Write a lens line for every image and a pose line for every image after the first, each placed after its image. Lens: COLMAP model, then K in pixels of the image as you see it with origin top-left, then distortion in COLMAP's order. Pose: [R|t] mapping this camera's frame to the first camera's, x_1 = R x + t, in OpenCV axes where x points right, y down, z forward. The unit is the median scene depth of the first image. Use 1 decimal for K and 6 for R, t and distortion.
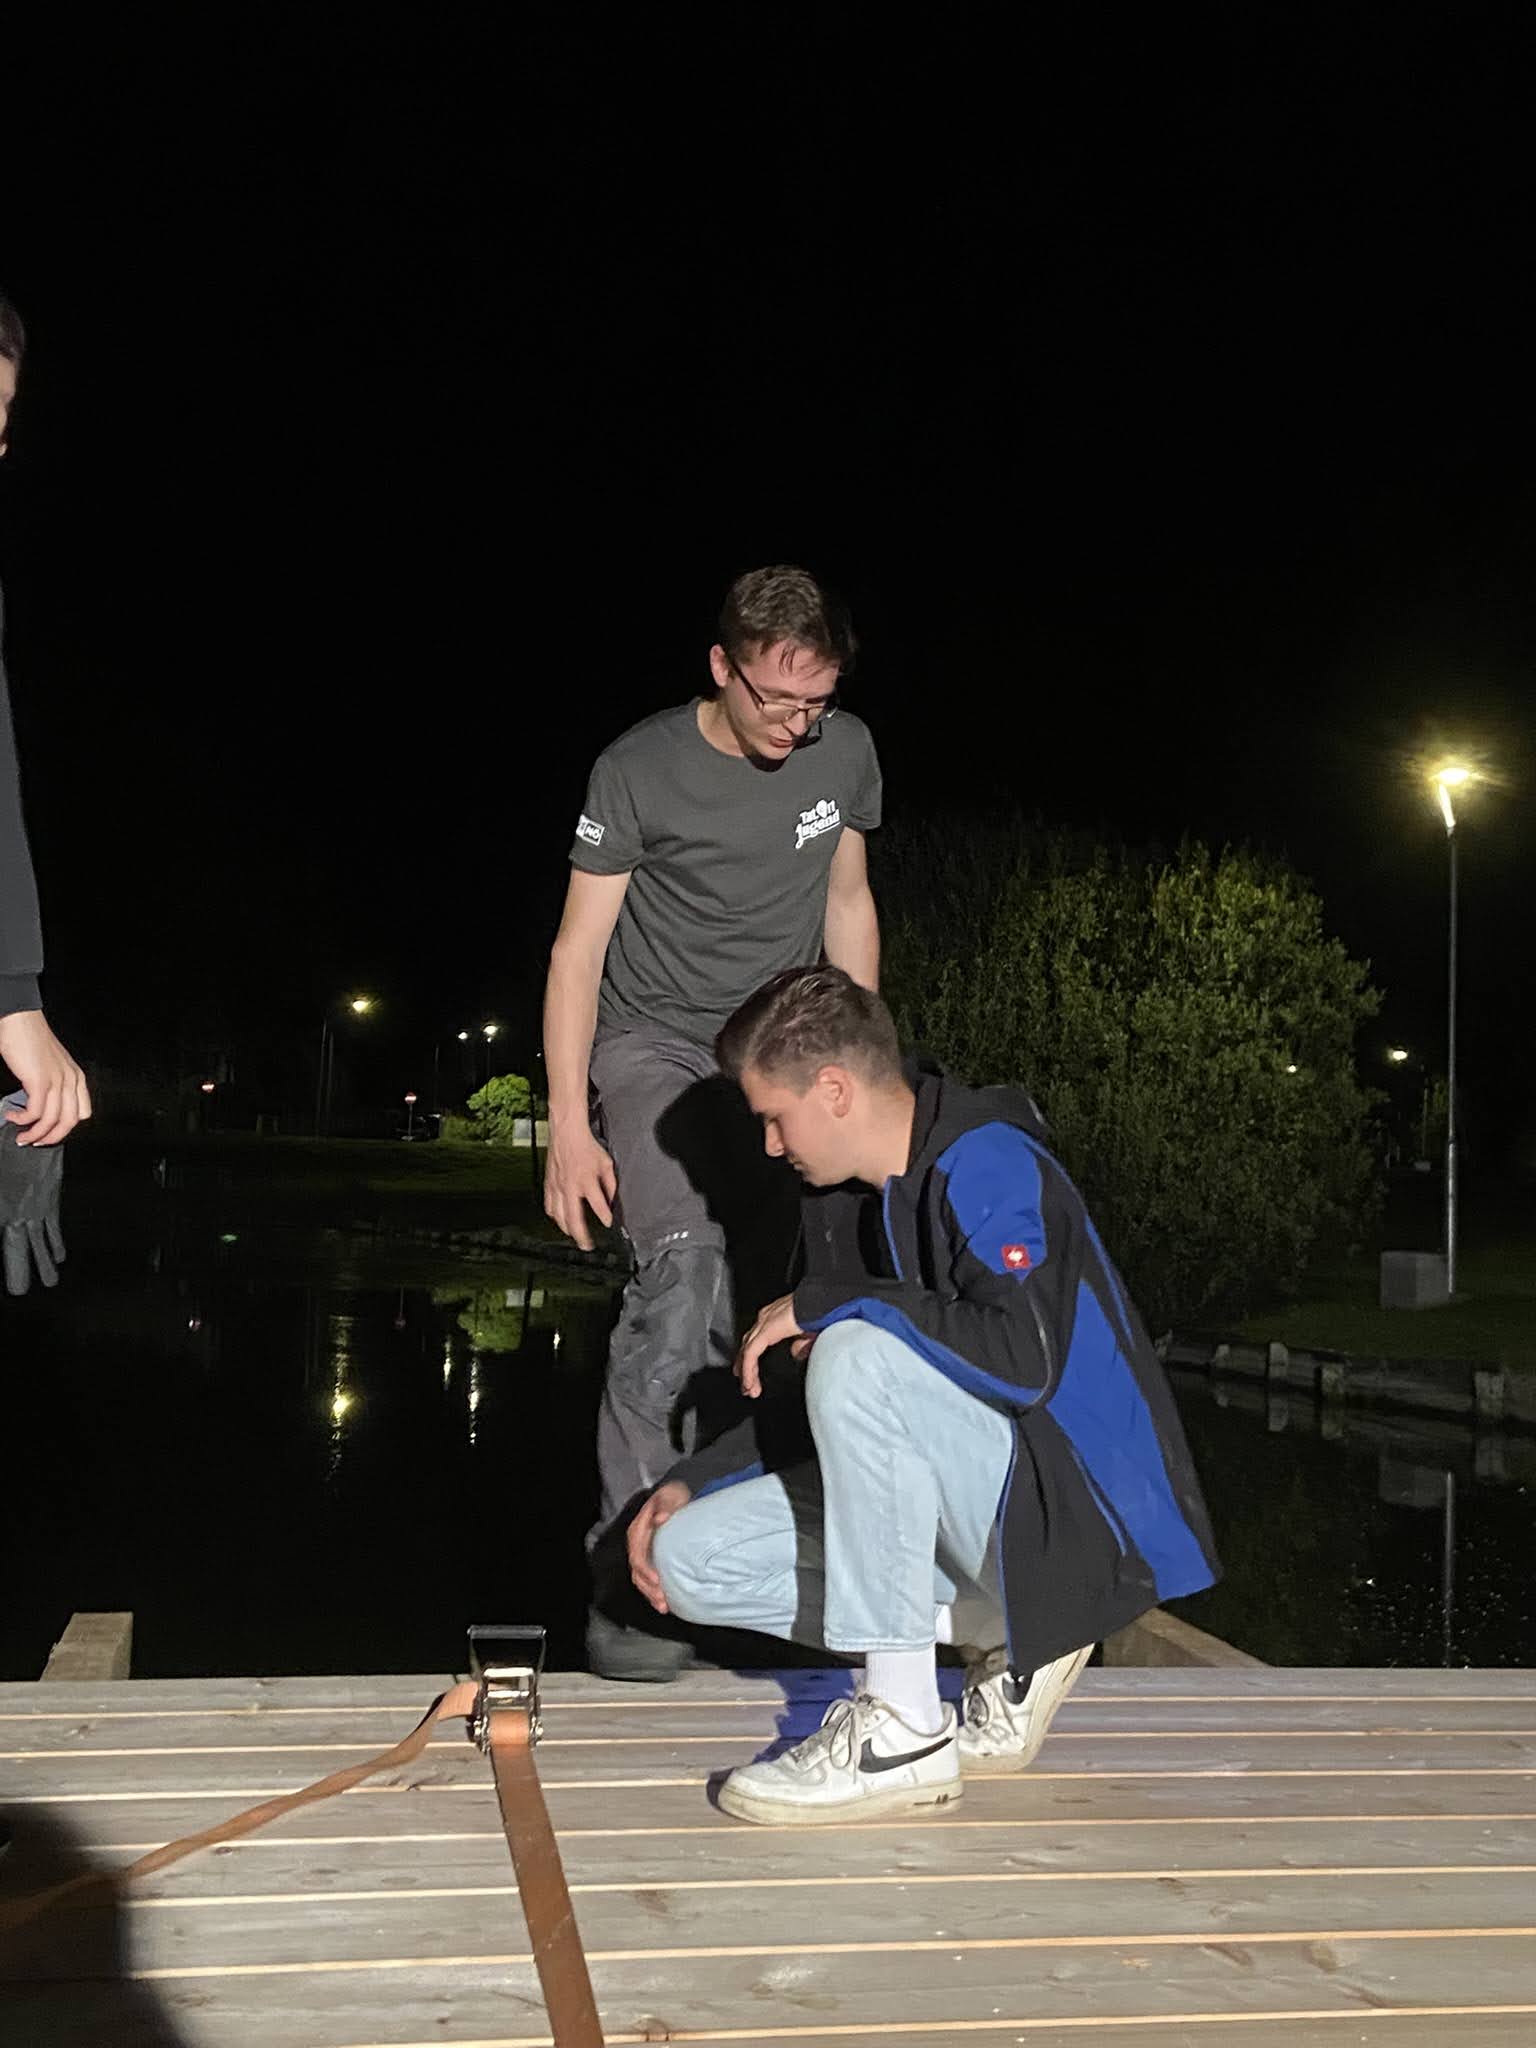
lens RADIAL K [[2407.5, 0, 785.5], [0, 2407.5, 1027.2], [0, 0, 1]] dist [0.087434, 0.000000]
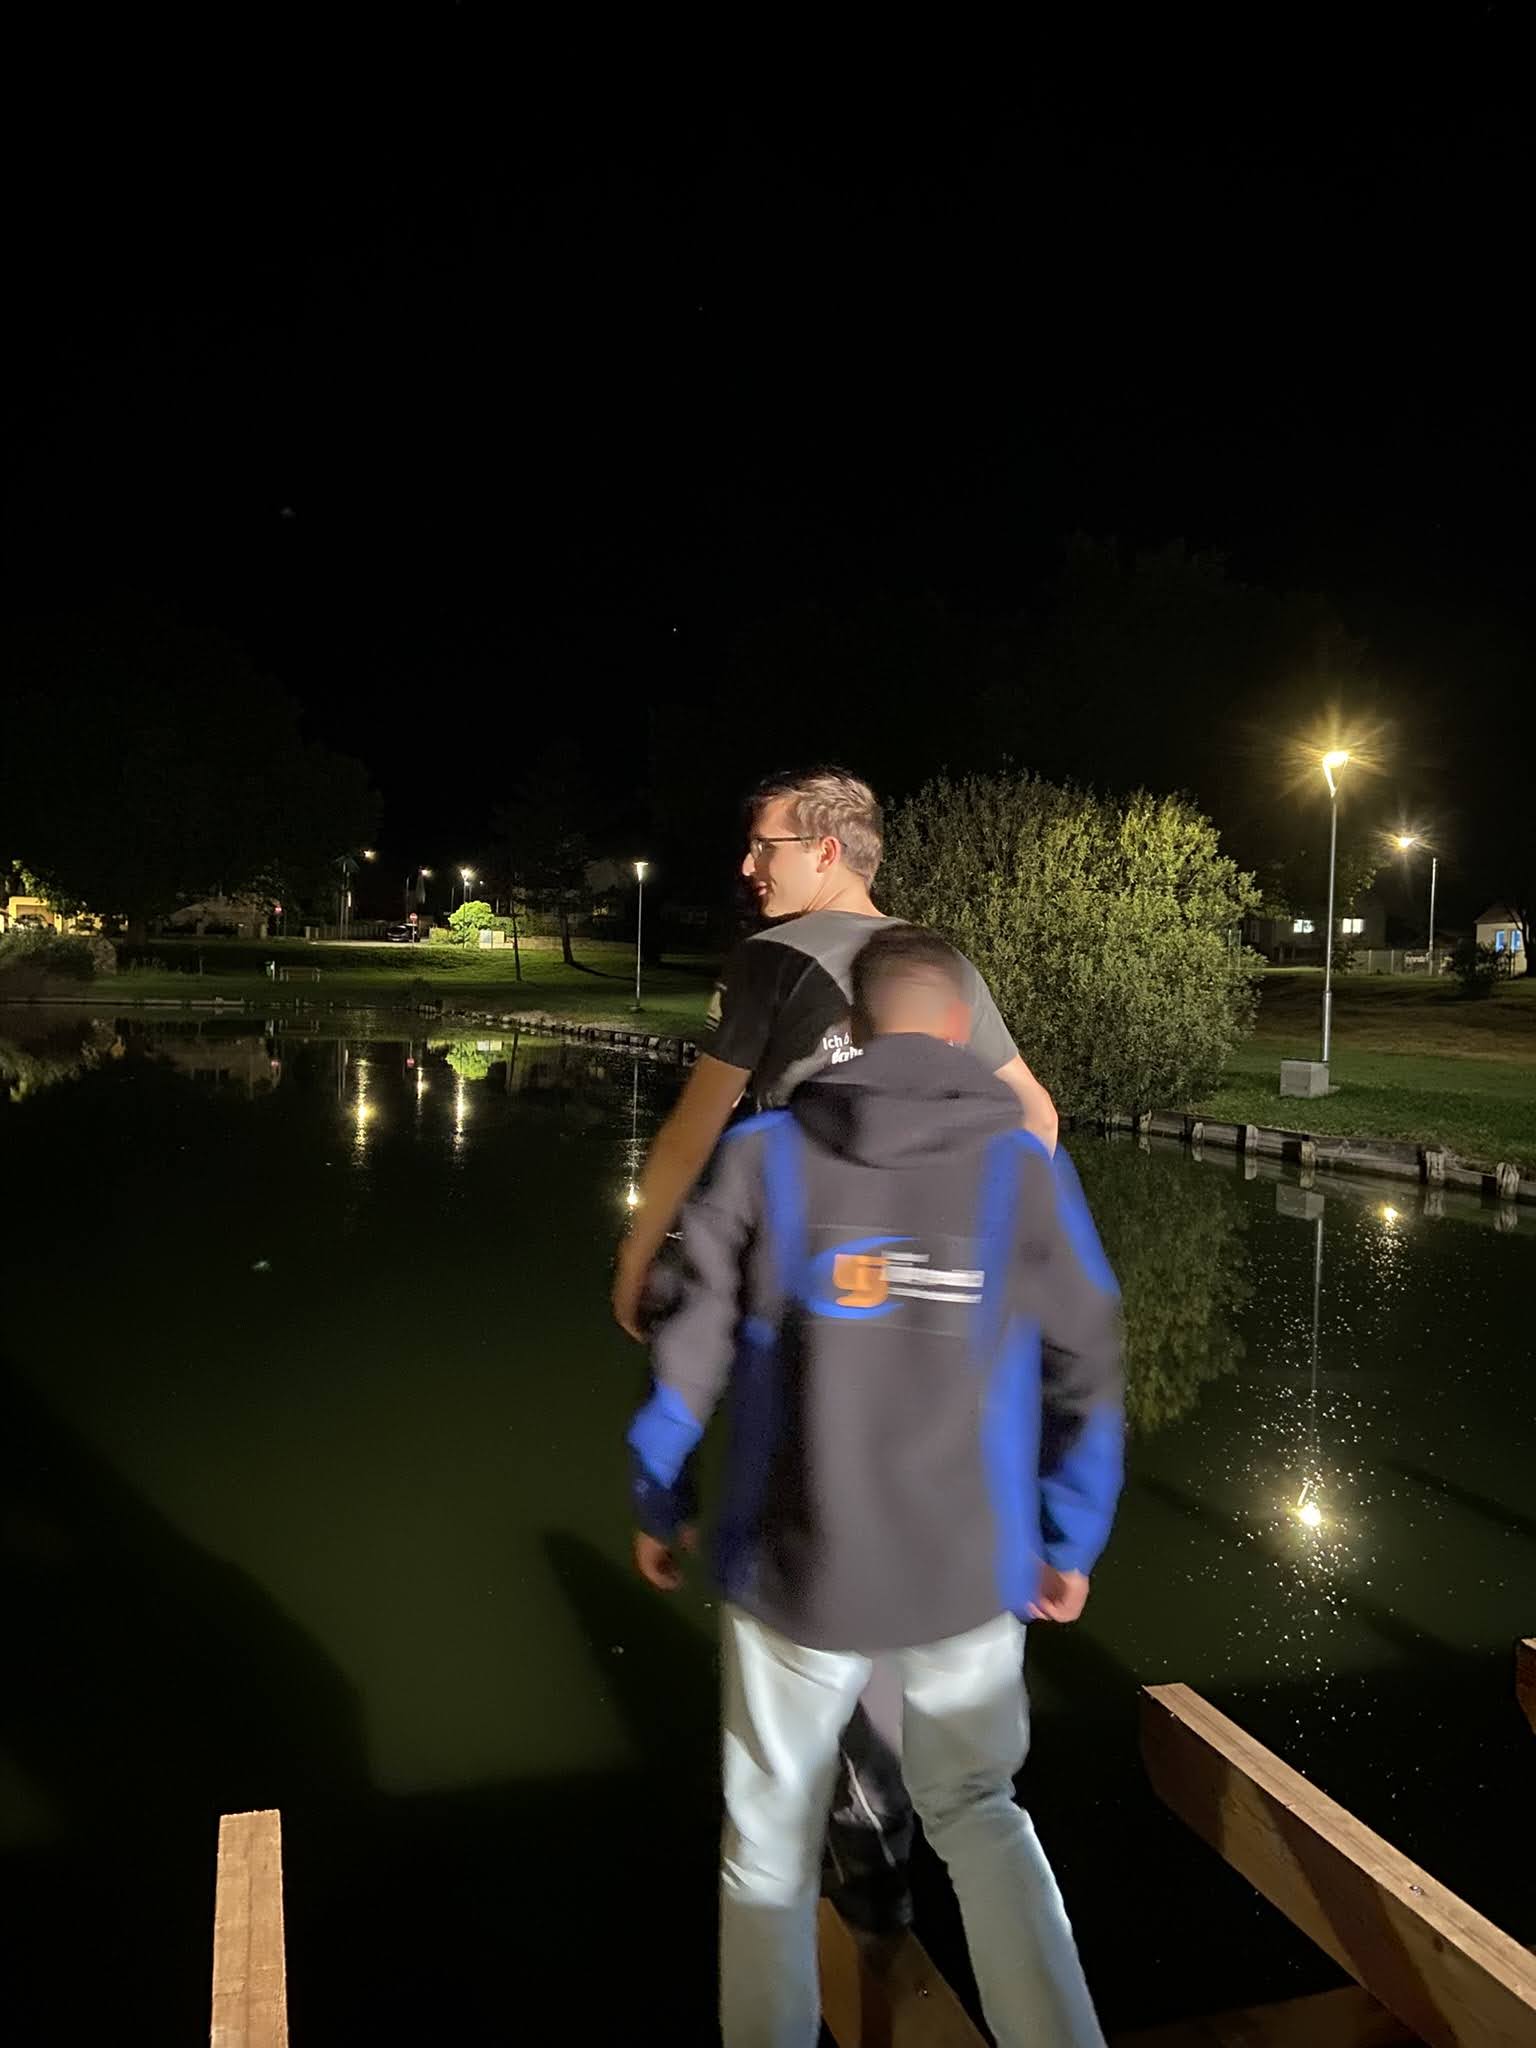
lens RADIAL K [[1516.6, 0, 777.2], [0, 1516.6, 1015.6], [0, 0, 1]] dist [0.101430, -0.063896]
pose [[0.993900, -0.006286, 0.110103, -0.177380], [-0.004747, 0.995010, 0.099662, -0.032469], [-0.110180, -0.099576, 0.988911, 0.038302]]
